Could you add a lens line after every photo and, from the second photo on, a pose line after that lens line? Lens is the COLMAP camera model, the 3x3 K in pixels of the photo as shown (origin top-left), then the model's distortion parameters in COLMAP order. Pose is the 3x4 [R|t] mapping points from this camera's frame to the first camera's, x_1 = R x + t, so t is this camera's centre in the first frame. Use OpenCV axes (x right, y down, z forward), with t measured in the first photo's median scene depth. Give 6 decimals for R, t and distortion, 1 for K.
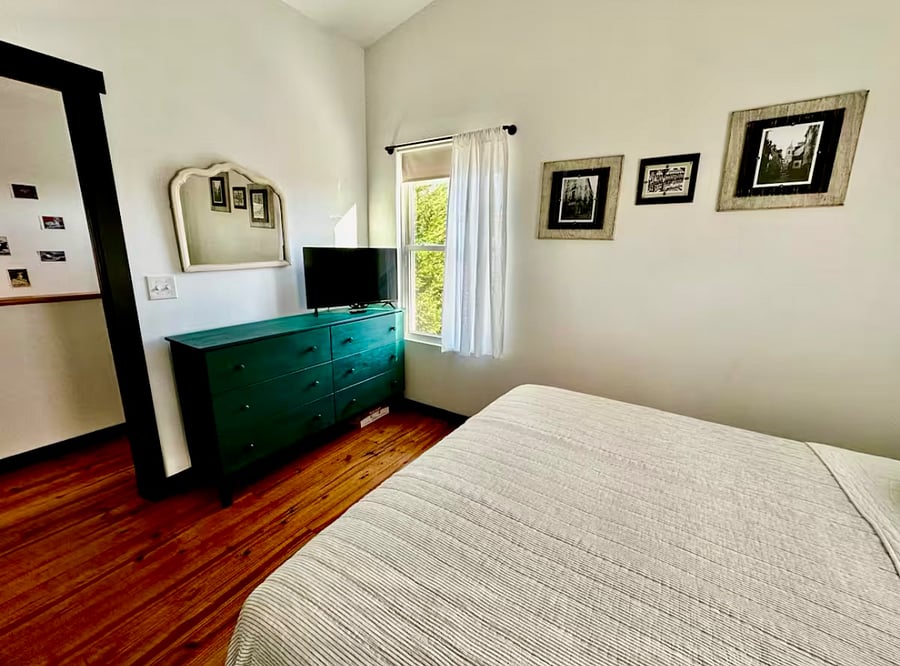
lens RADIAL K [[369.8, 0, 449.2], [0, 369.8, 330.2], [0, 0, 1]] dist [0.000064, -0.000043]
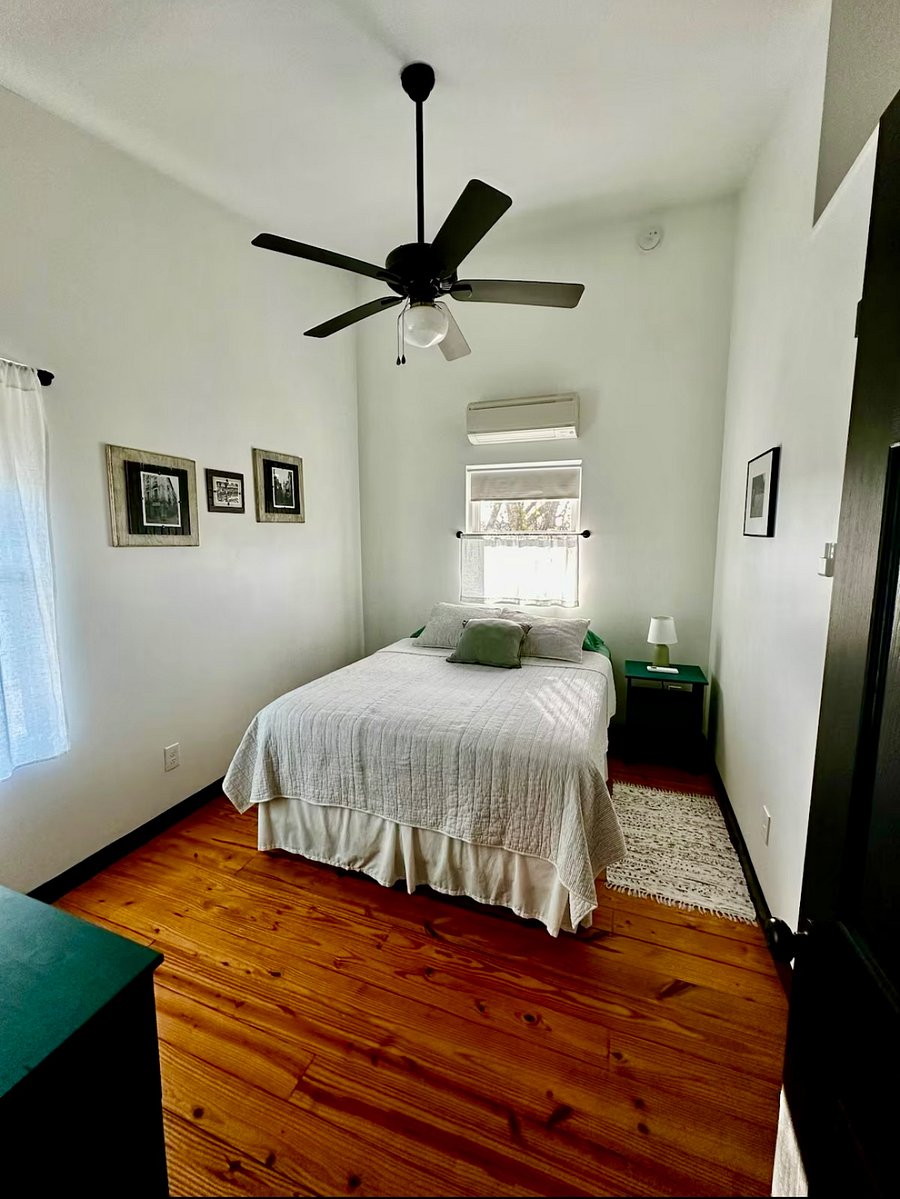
lens RADIAL K [[484.4, 0, 446.4], [0, 484.4, 593.9], [0, 0, 1]] dist [0.000454, 0.000000]
pose [[-0.214801, -0.129606, 0.968020, -0.939264], [0.215836, 0.960350, 0.176472, -0.217548], [-0.952510, 0.246840, -0.178310, 0.675398]]
